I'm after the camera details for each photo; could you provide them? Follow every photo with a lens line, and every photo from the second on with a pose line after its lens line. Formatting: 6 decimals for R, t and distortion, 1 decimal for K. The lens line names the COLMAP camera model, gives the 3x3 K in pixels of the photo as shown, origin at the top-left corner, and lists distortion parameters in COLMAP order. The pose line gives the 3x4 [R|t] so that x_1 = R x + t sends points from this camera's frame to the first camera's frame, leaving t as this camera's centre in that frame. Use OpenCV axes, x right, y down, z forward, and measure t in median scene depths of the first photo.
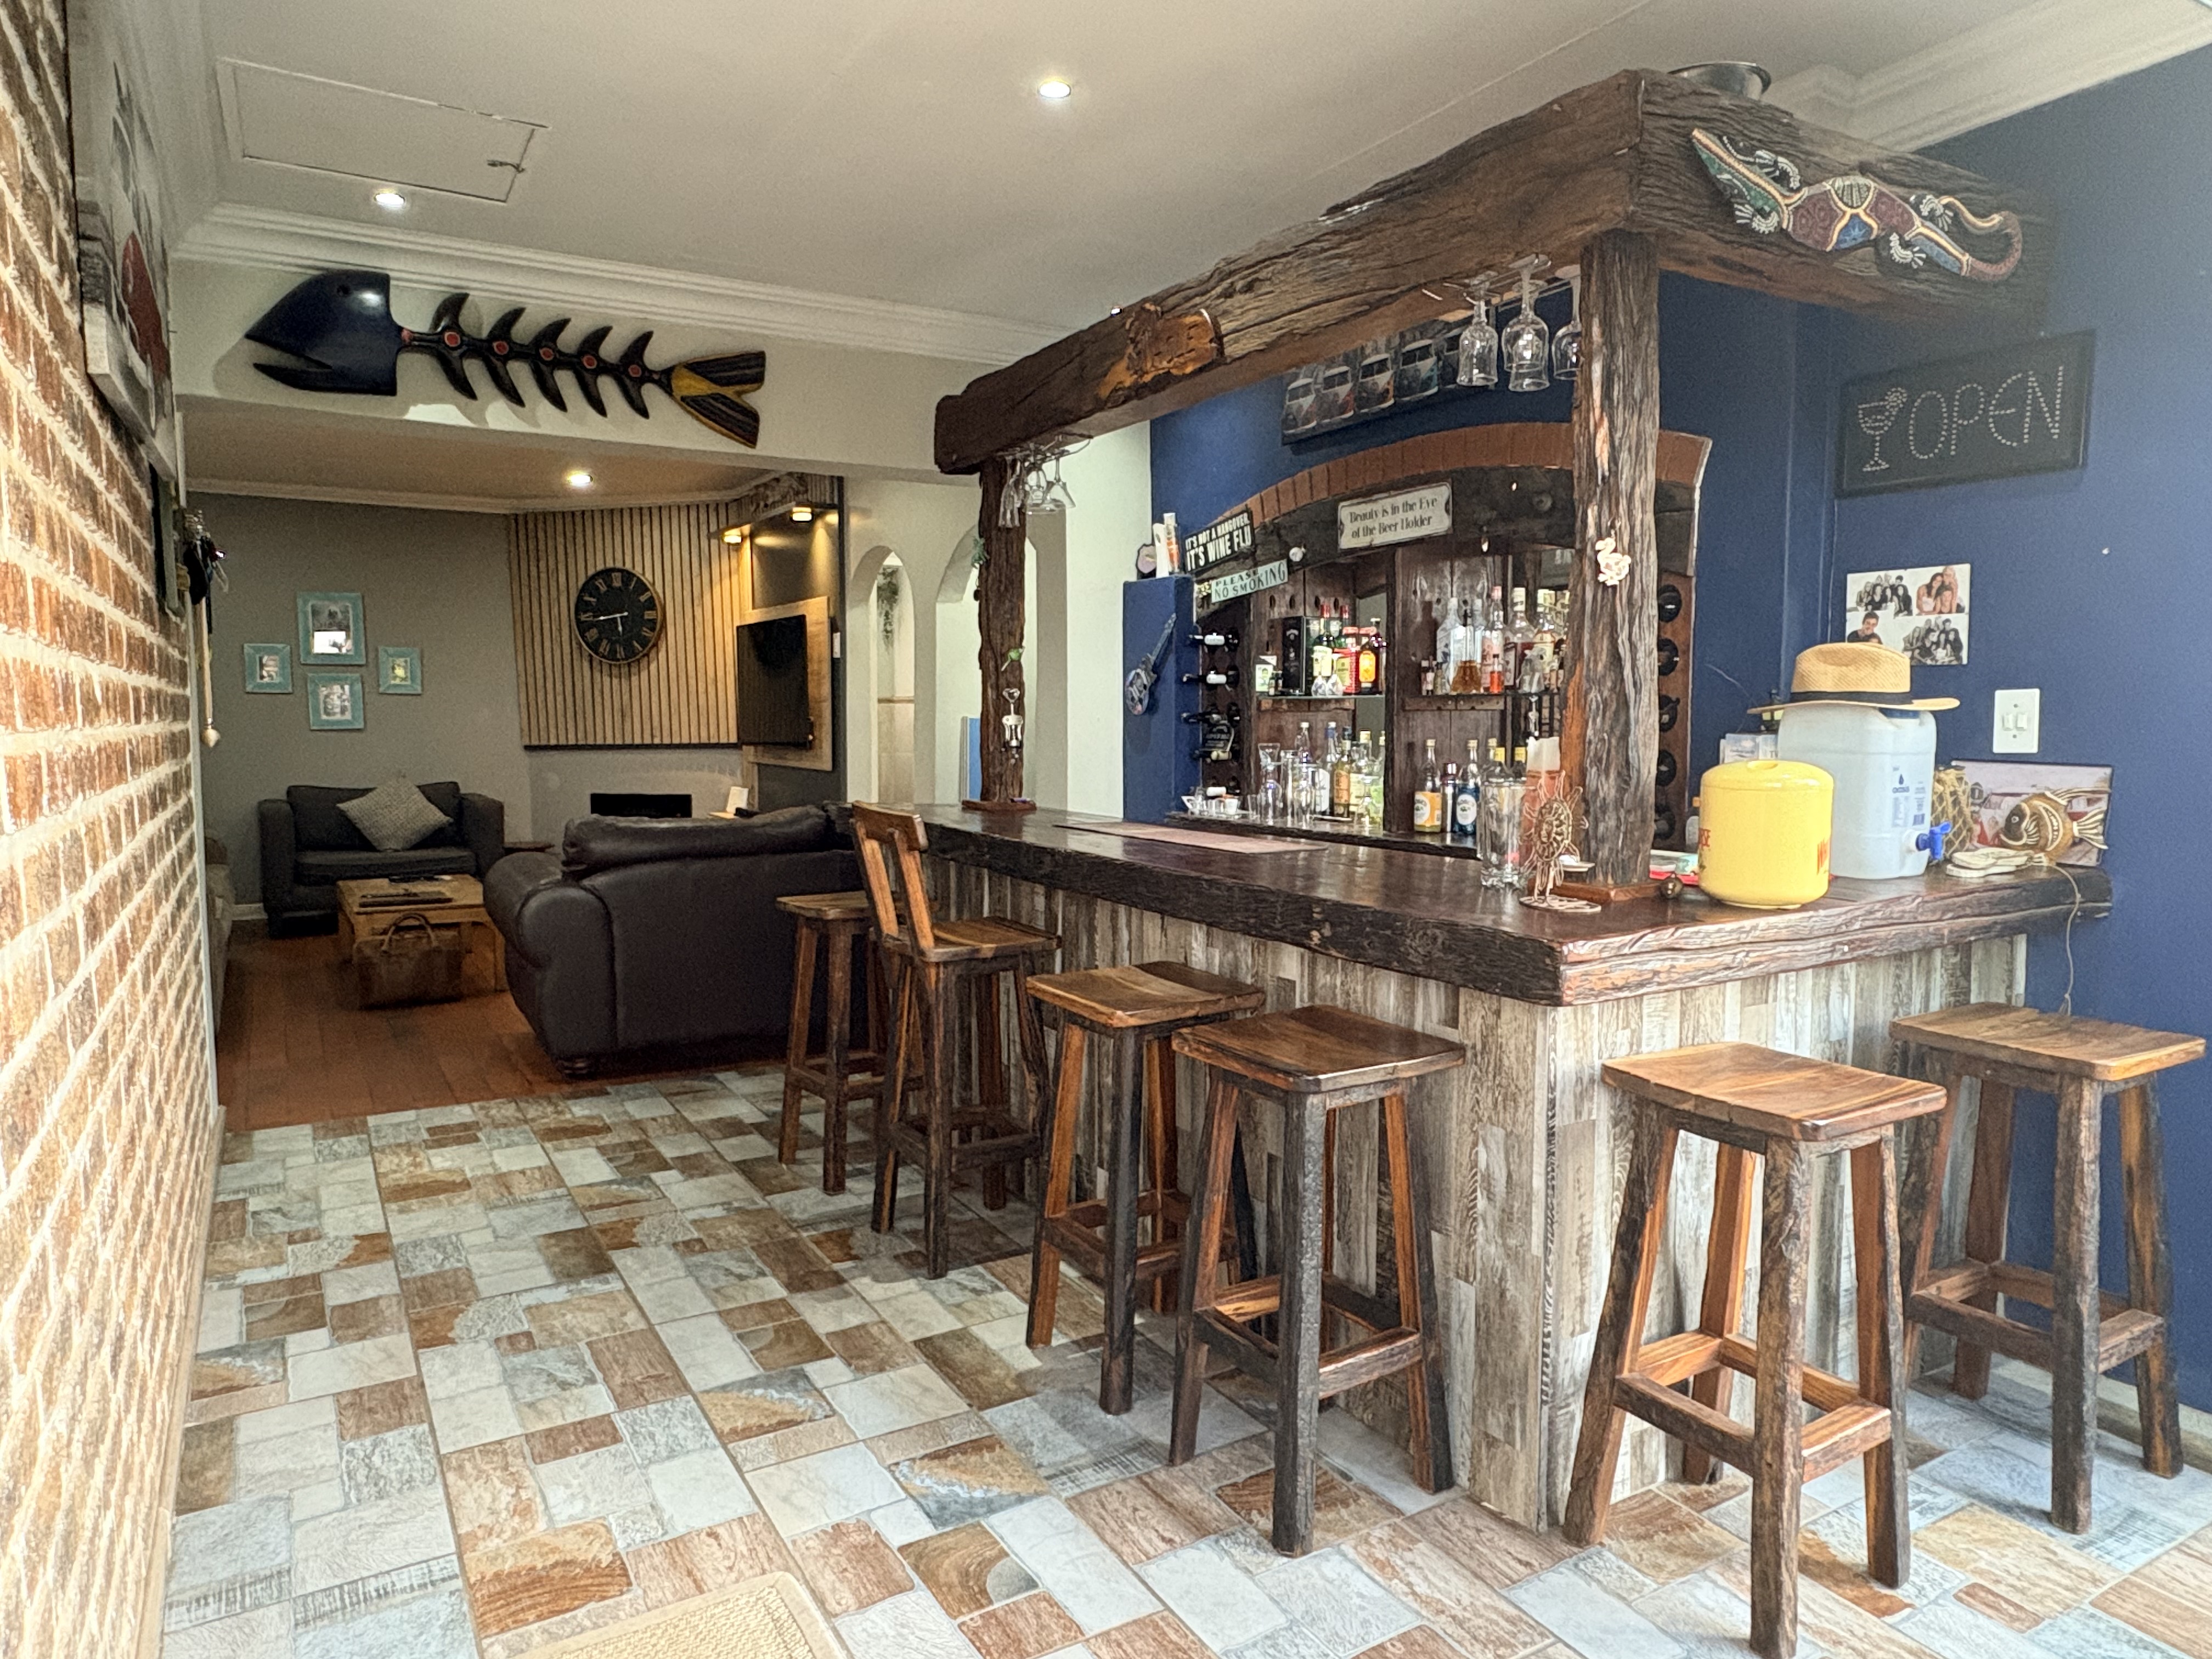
lens RADIAL K [[1396.0, 0, 1115.9], [0, 1396.0, 833.5], [0, 0, 1]] dist [-0.006345, -0.003805]
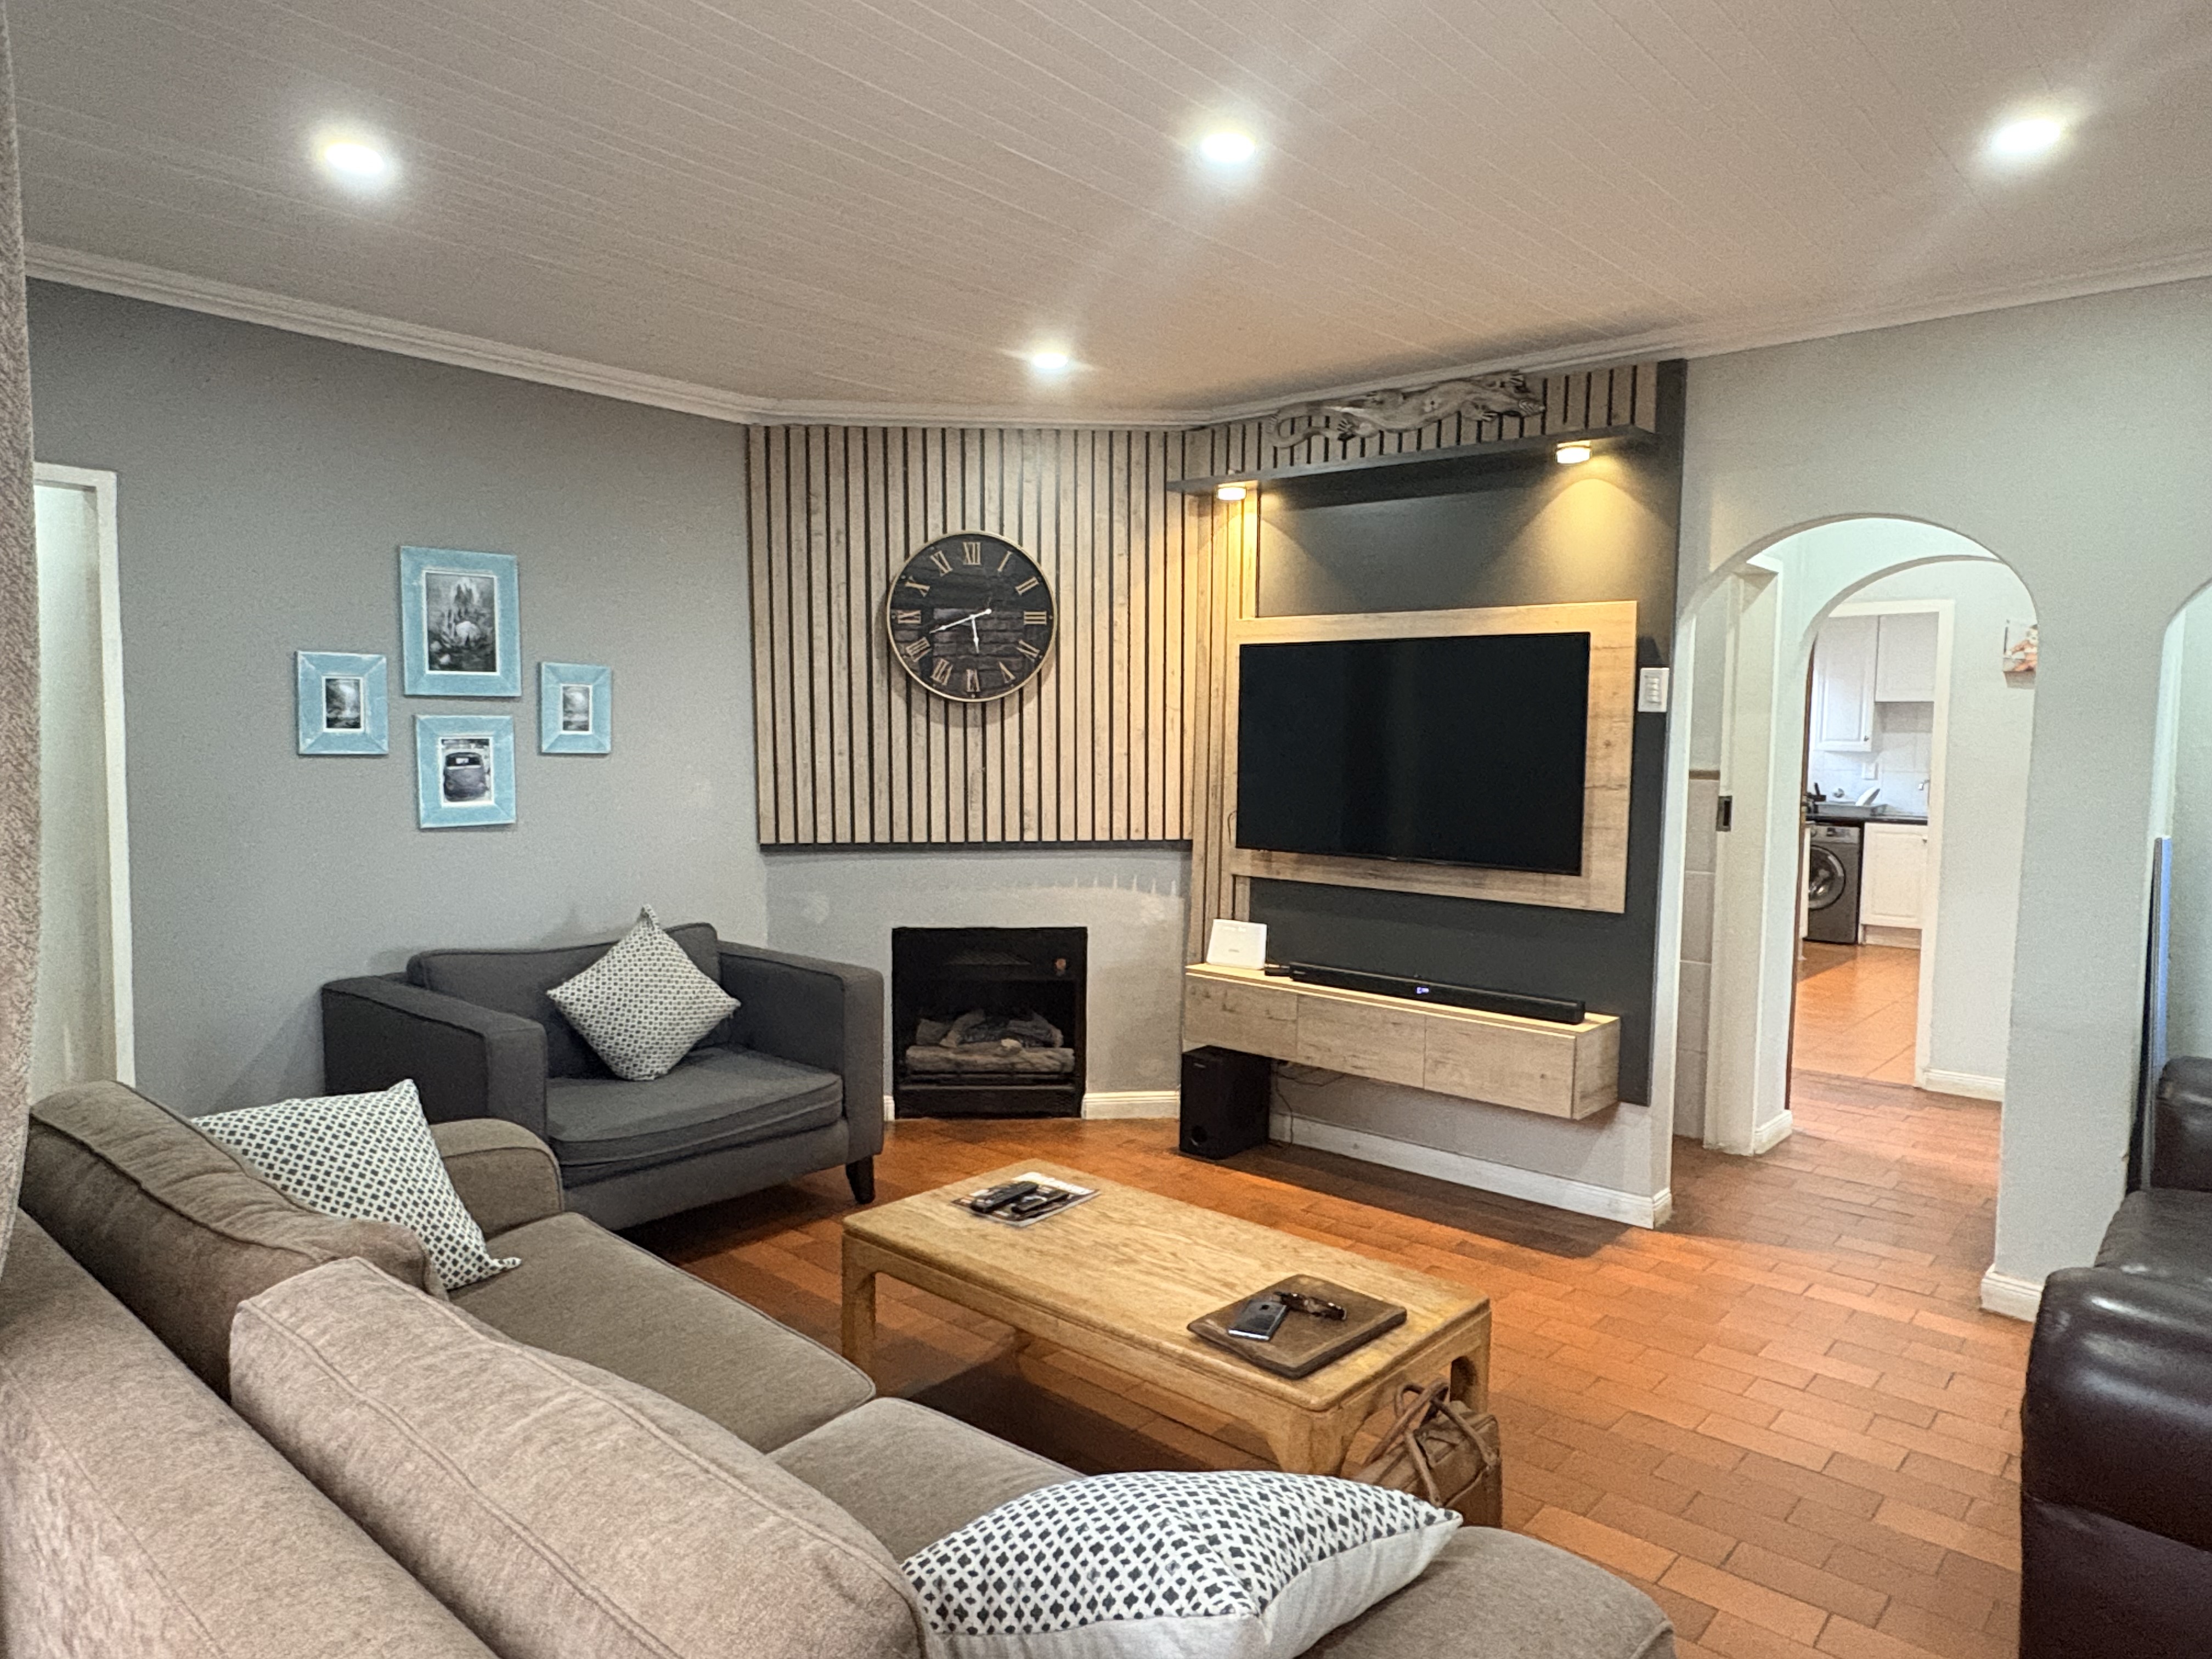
lens RADIAL K [[1396.0, 0, 1113.4], [0, 1396.0, 827.3], [0, 0, 1]] dist [-0.006345, -0.003805]
pose [[0.956252, -0.009128, 0.292401, -0.471130], [0.013244, 0.999839, -0.012101, -0.063483], [-0.292243, 0.015444, 0.956219, 0.443944]]
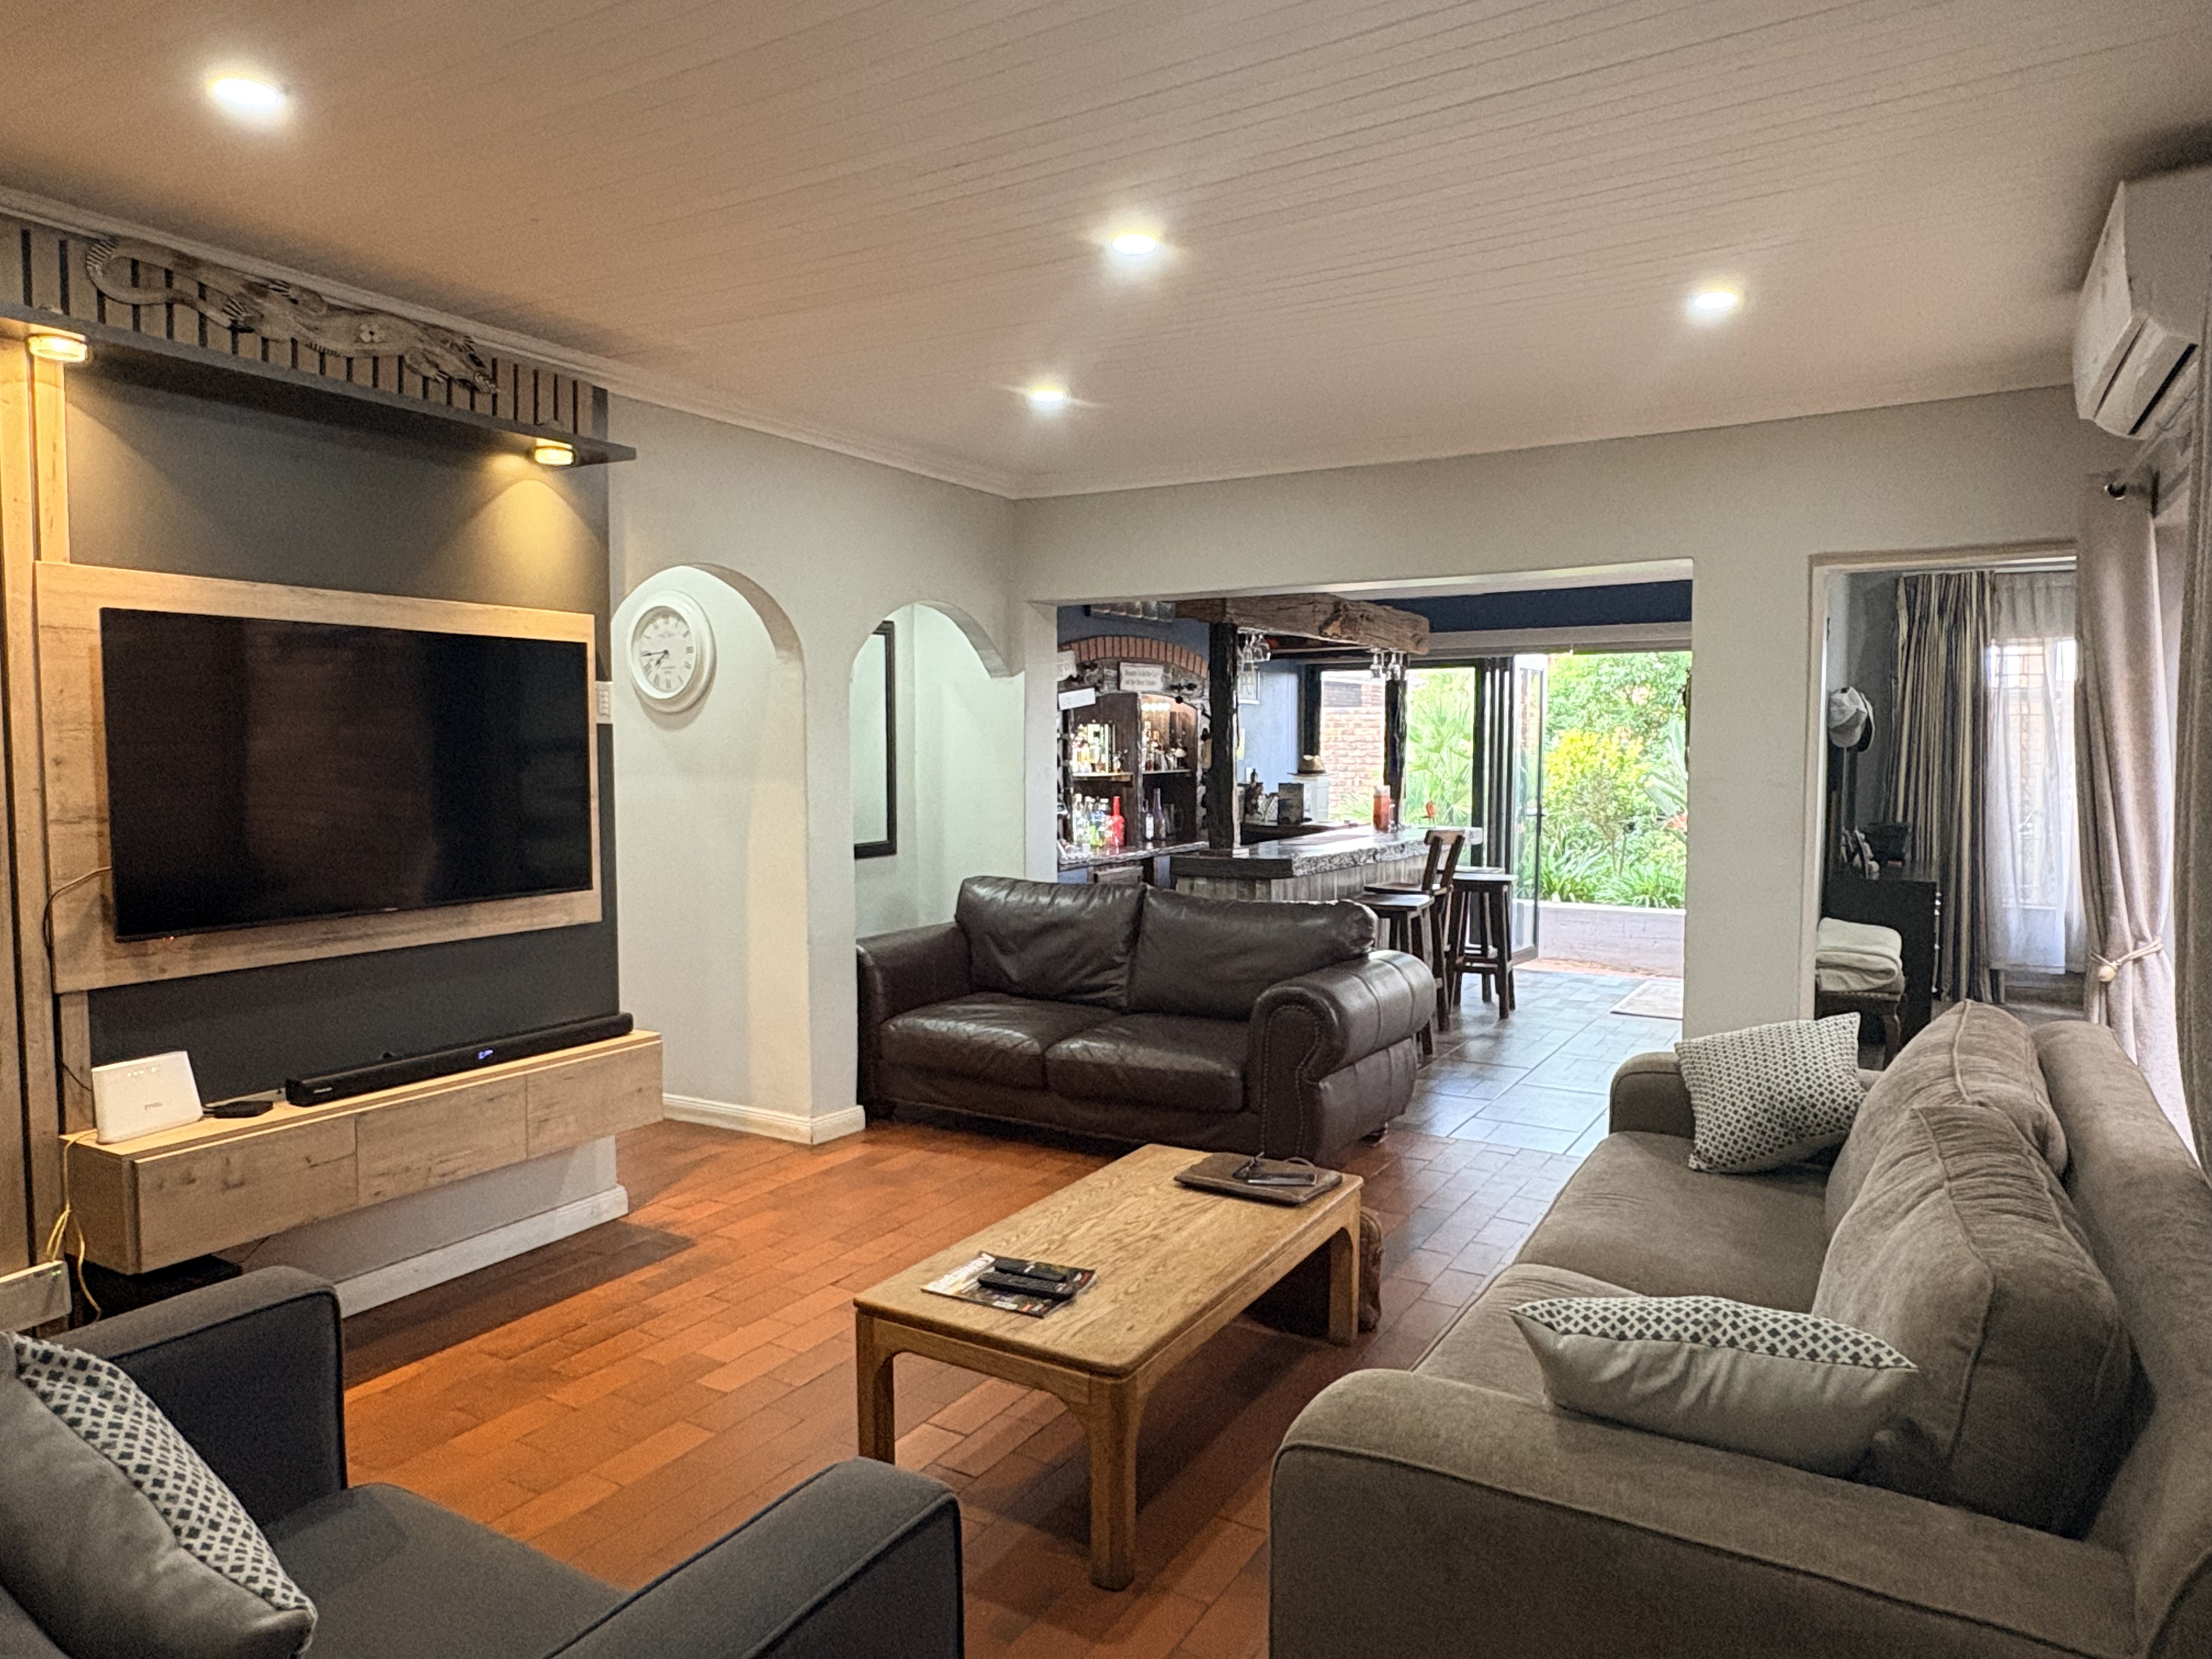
lens RADIAL K [[1396.0, 0, 1091.4], [0, 1396.0, 818.3], [0, 0, 1]] dist [-0.006345, -0.003805]
pose [[-0.464078, -0.051250, 0.884310, -0.669296], [0.075772, 0.992369, 0.097277, -0.106492], [-0.882547, 0.112150, -0.456653, 0.907400]]
